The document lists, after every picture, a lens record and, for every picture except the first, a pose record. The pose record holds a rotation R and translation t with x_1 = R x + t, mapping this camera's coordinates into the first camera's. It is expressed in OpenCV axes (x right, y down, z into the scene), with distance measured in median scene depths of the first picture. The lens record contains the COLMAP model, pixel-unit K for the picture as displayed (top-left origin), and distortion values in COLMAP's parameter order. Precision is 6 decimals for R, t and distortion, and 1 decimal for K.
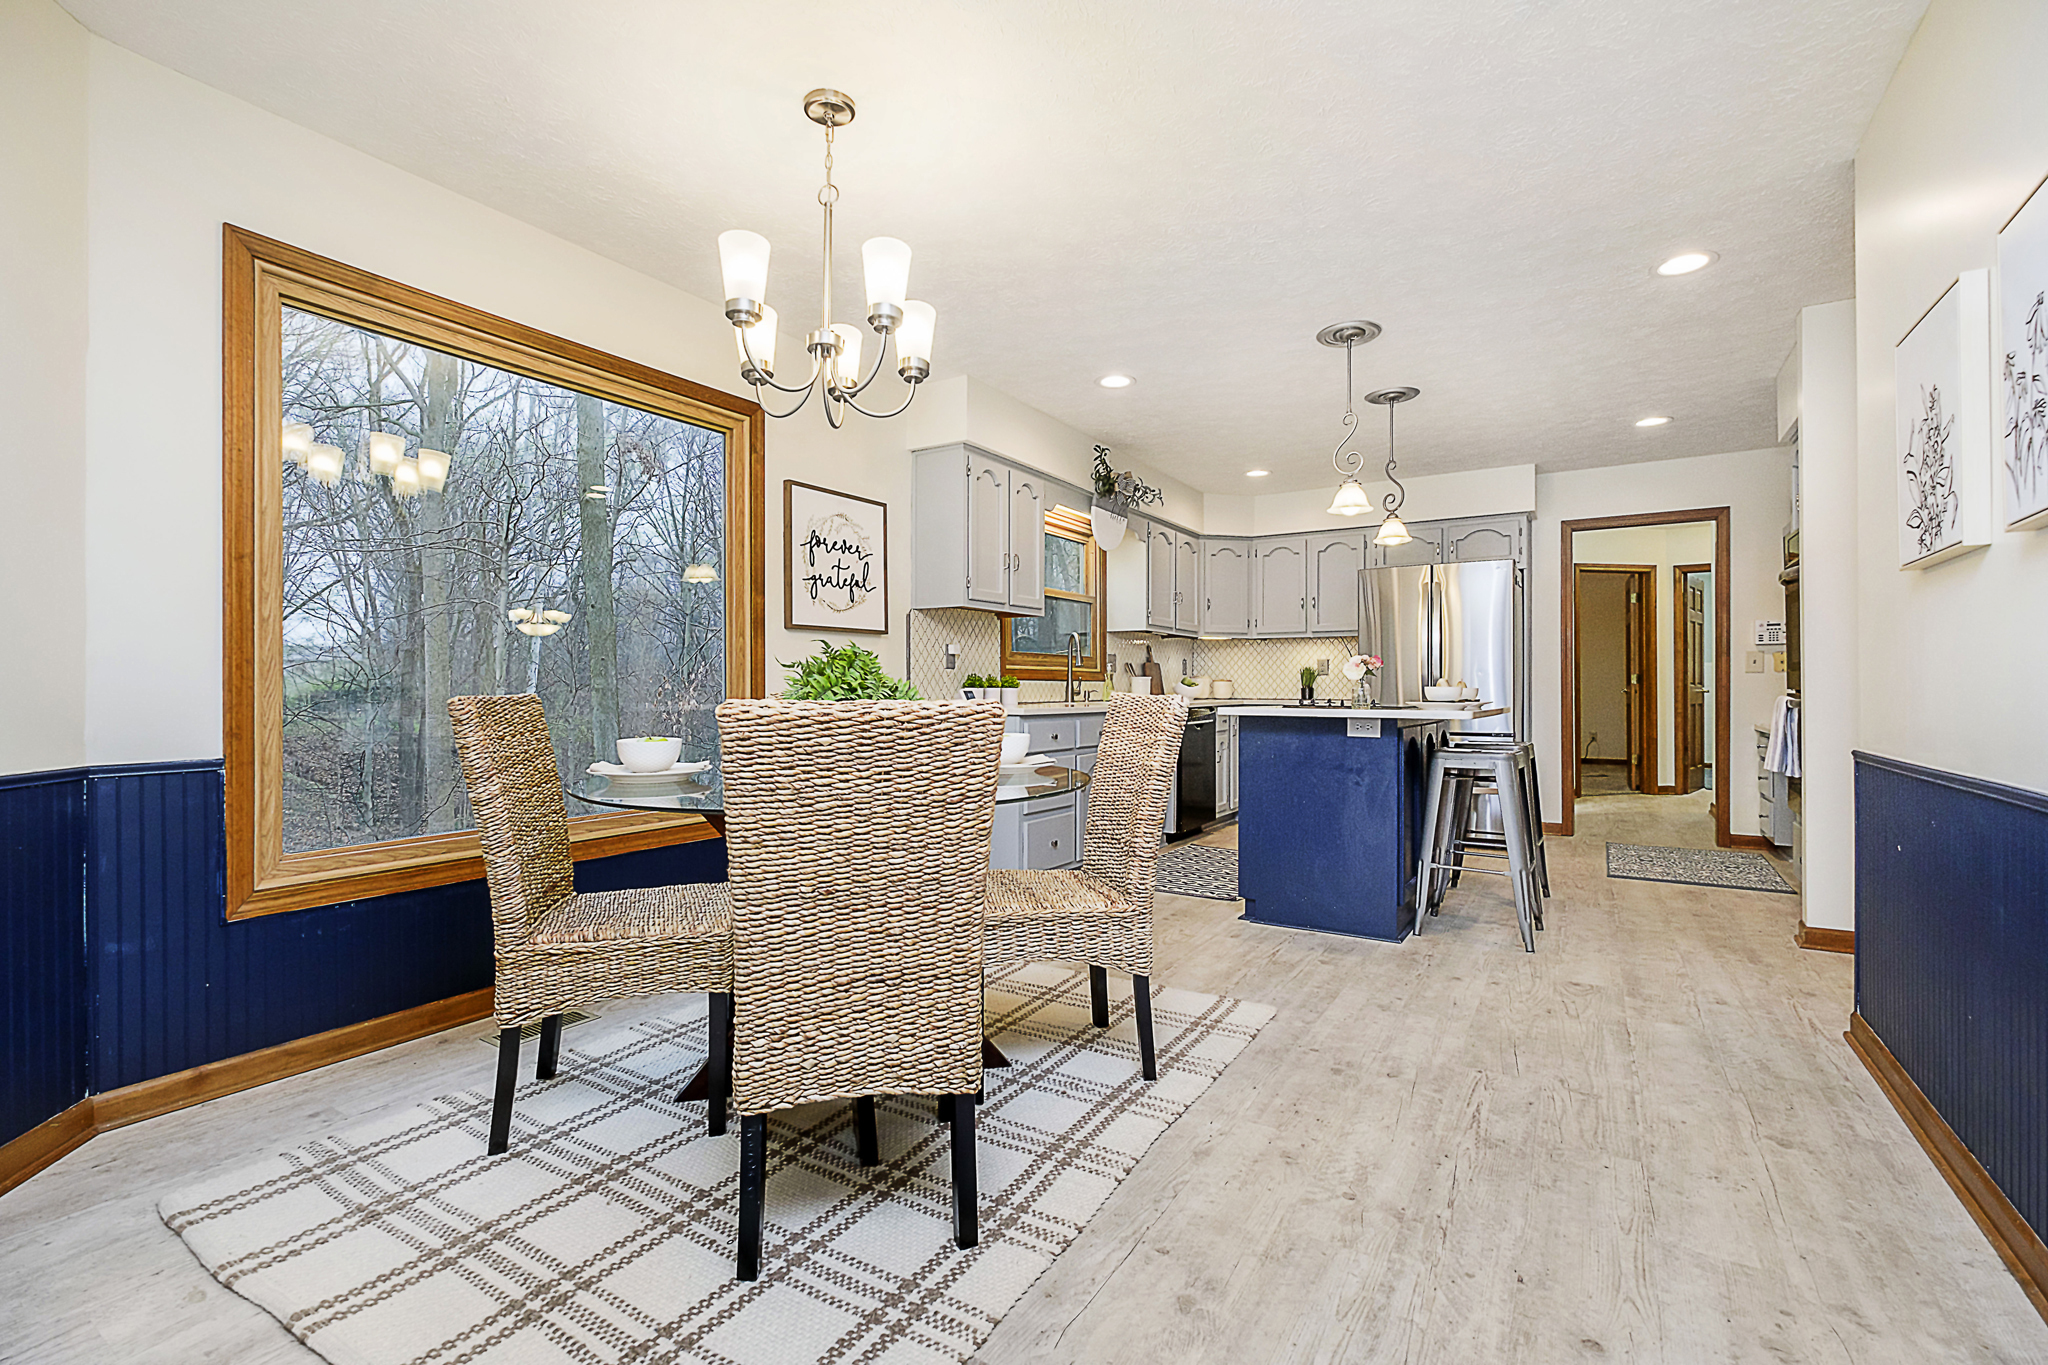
lens RADIAL K [[918.6, 0, 1014.3], [0, 918.6, 689.1], [0, 0, 1]] dist [0.001212, 0.000001]
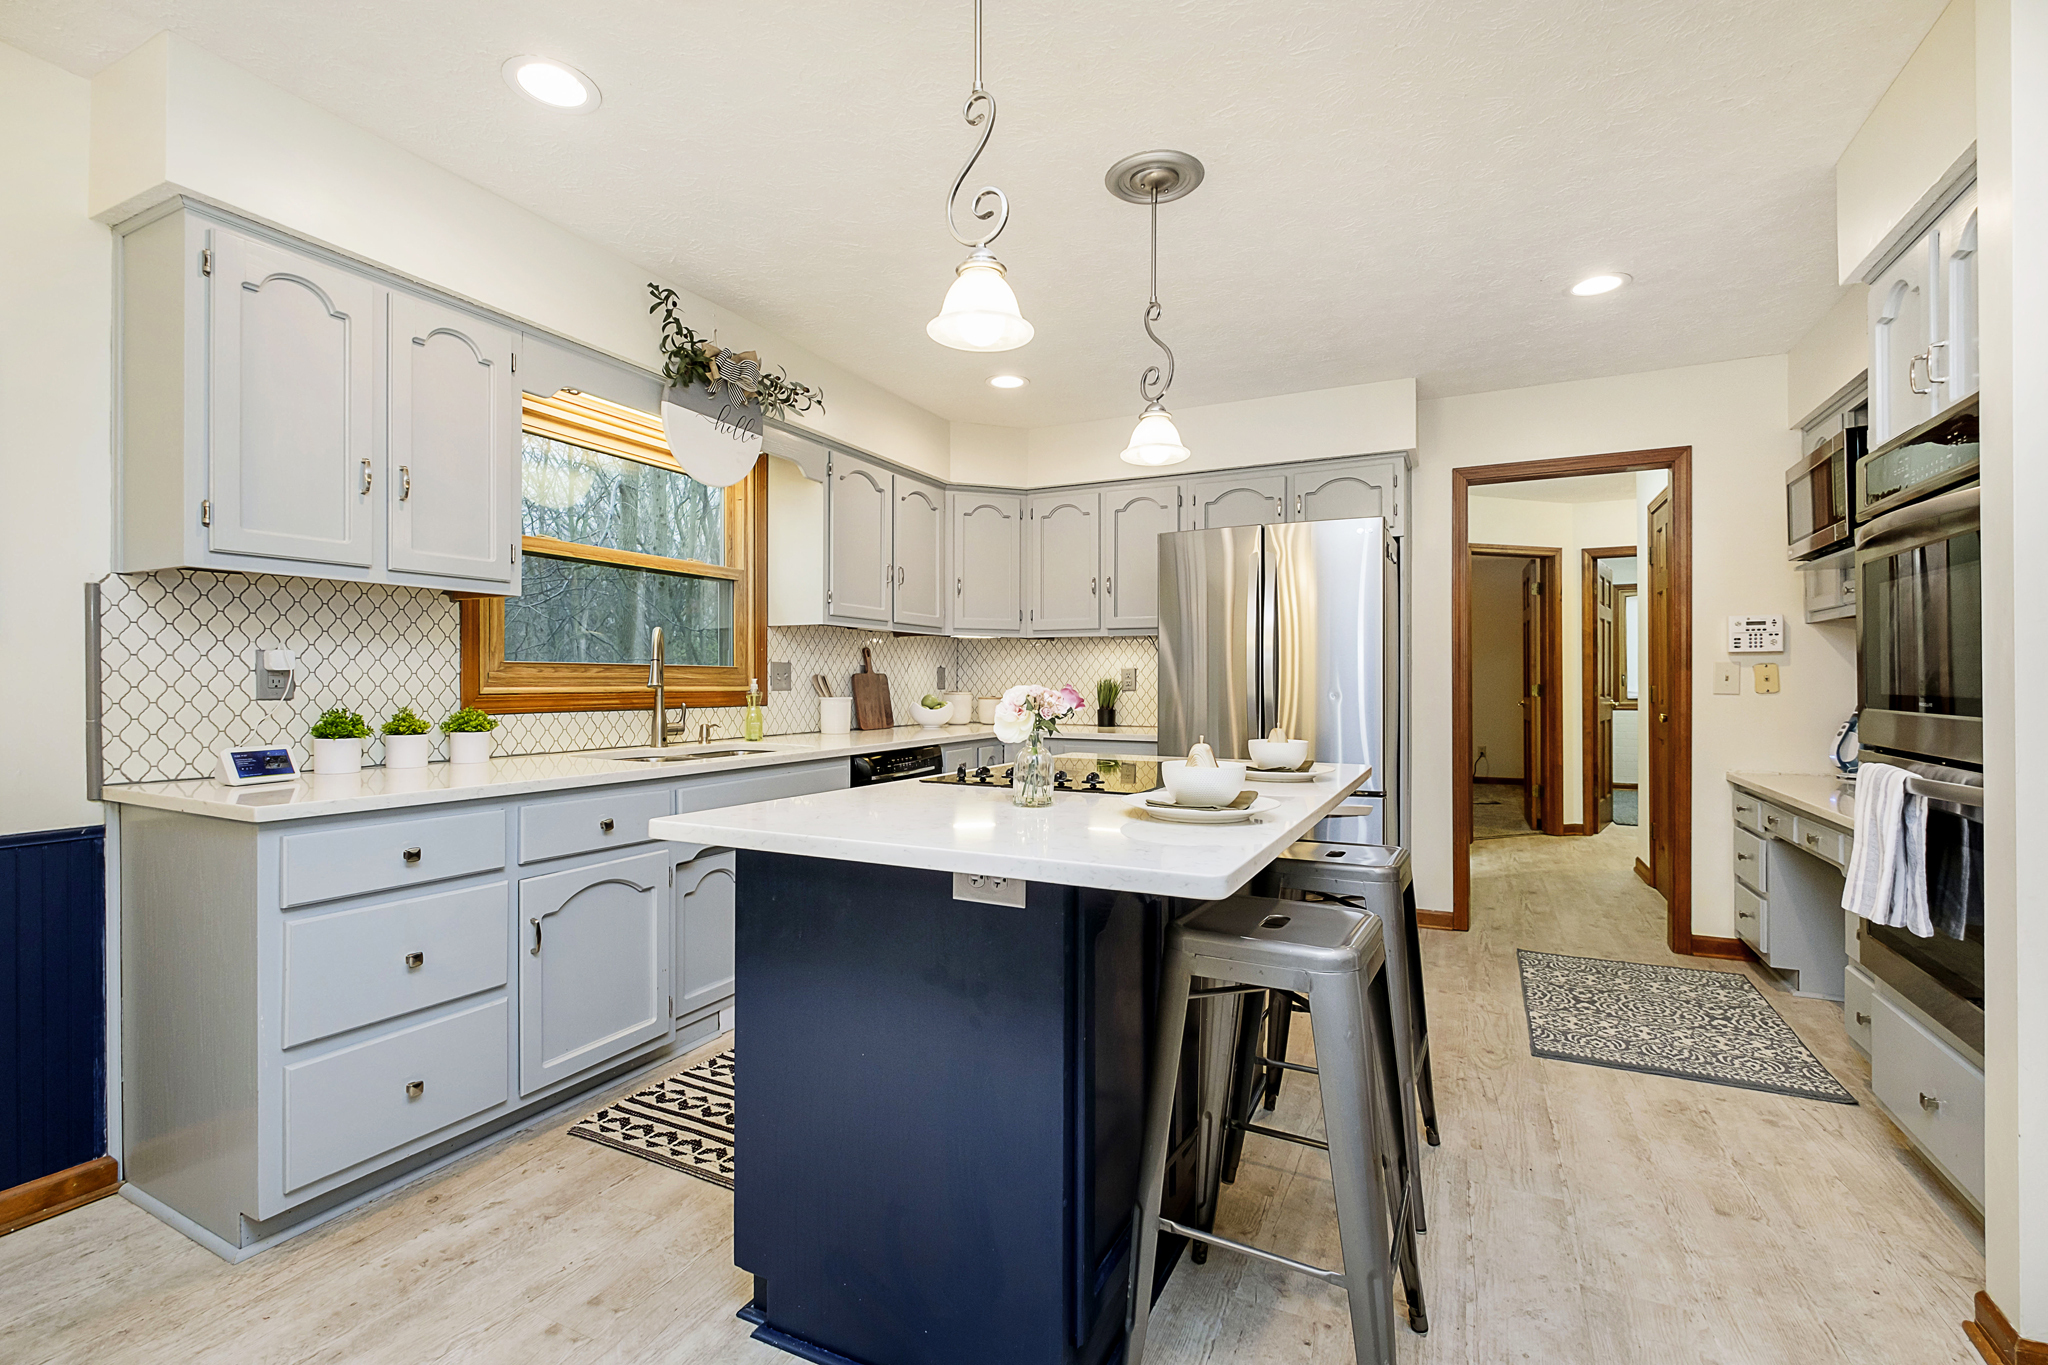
lens RADIAL K [[912.9, 0, 1024.0], [0, 912.9, 682.5], [0, 0, 1]] dist [-0.000002, 0.000106]
pose [[0.994335, 0.000384, 0.106295, 0.218700], [-0.000277, 0.999999, -0.001026, -0.024996], [-0.106295, 0.000991, 0.994334, 0.380747]]
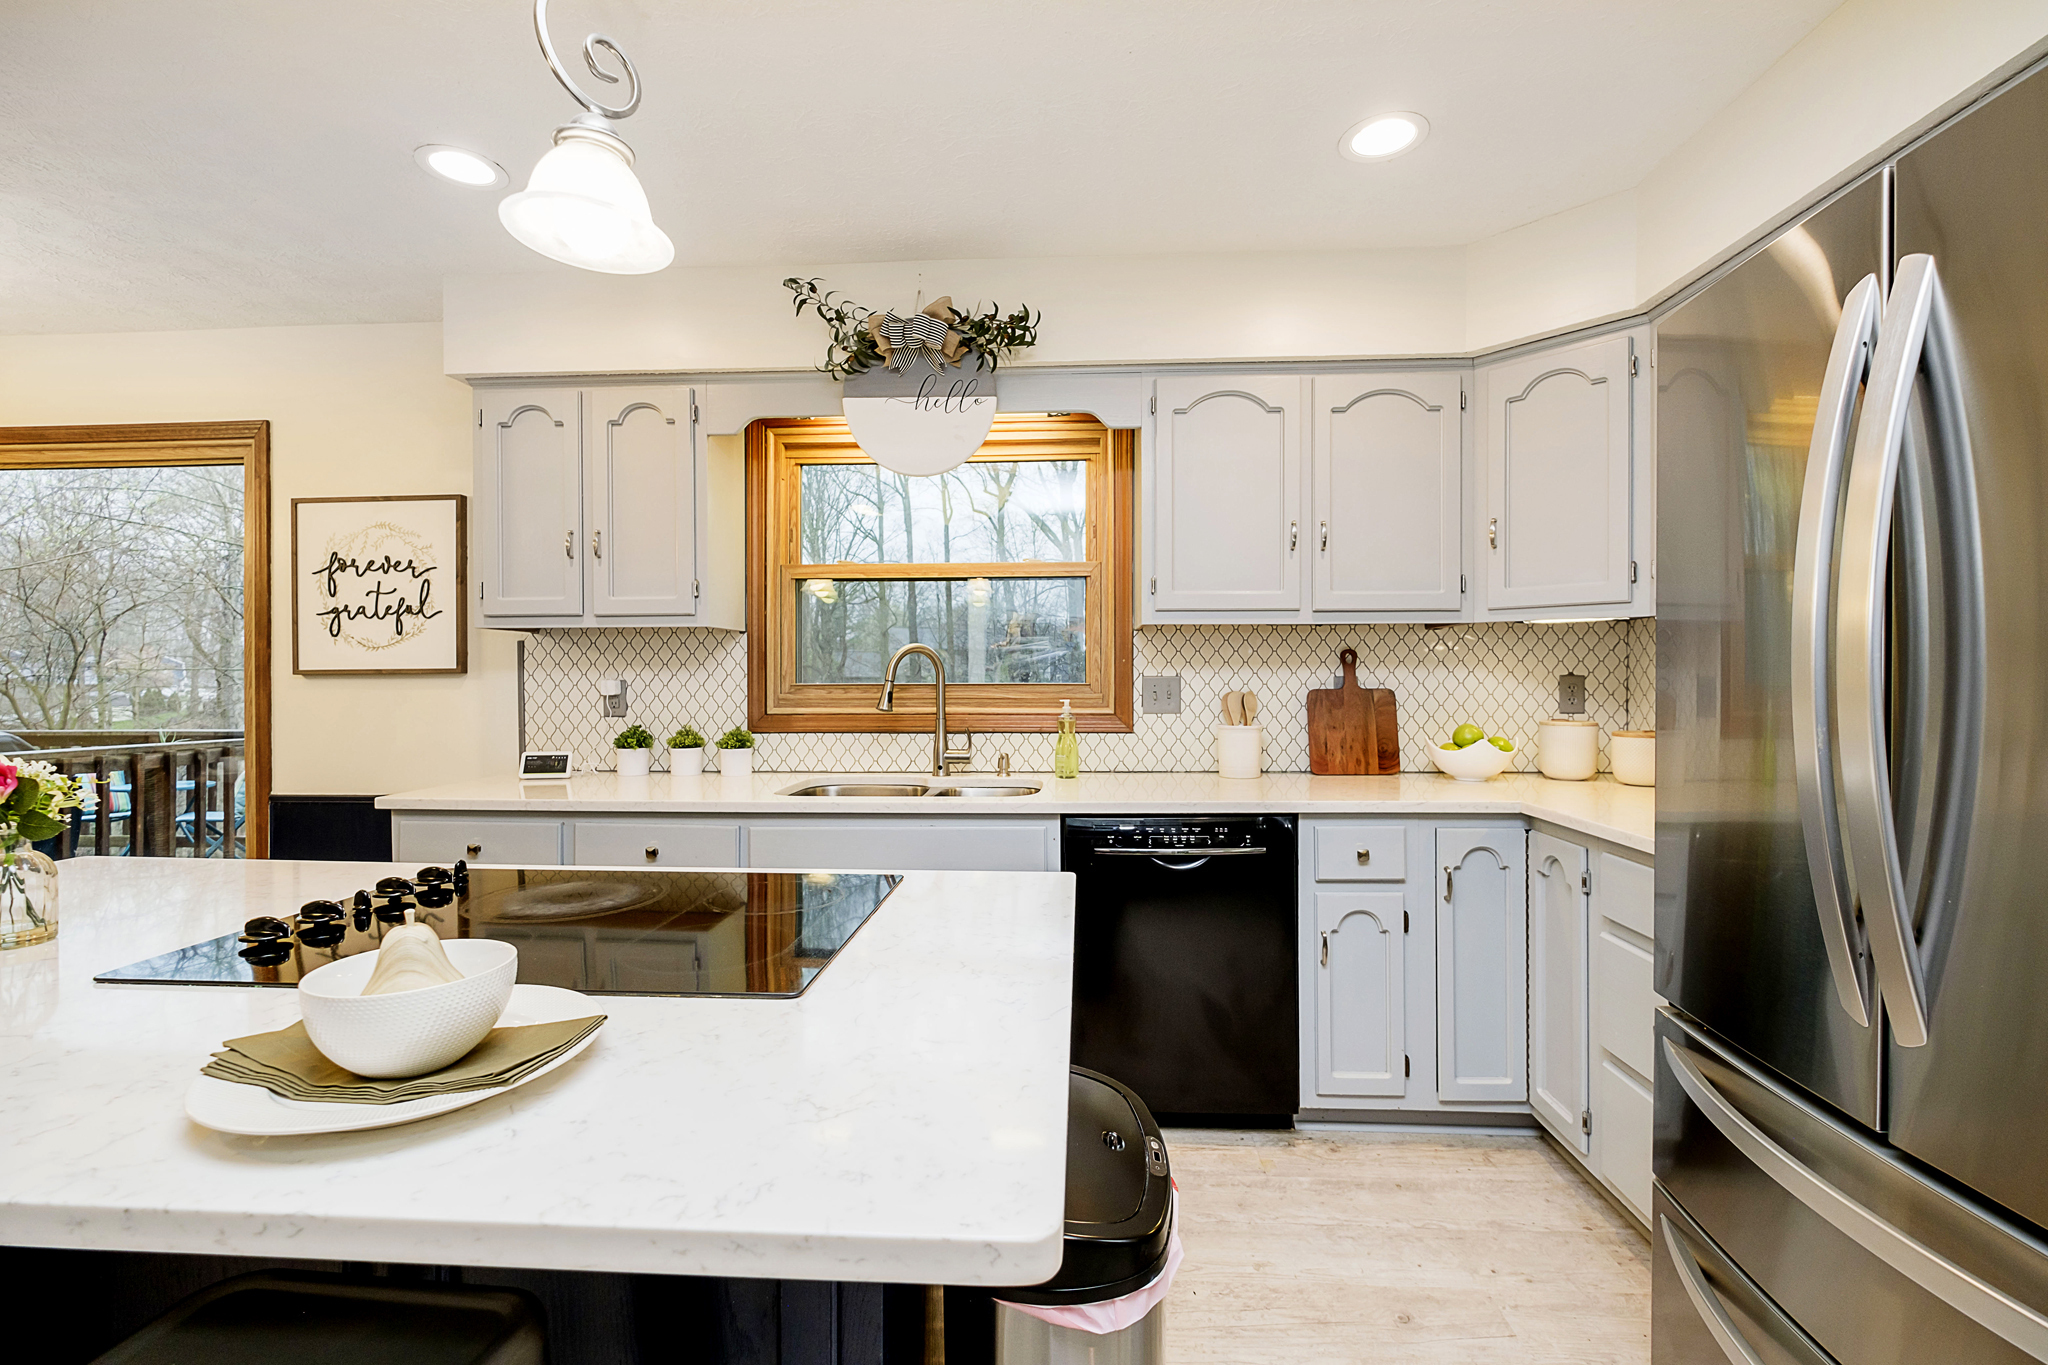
lens RADIAL K [[912.9, 0, 1024.0], [0, 912.9, 682.5], [0, 0, 1]] dist [-0.000002, 0.000106]
pose [[0.486001, 0.002484, -0.873955, 0.515632], [0.003059, 0.999985, 0.004543, -0.039312], [0.873953, -0.004882, 0.485986, 0.751603]]
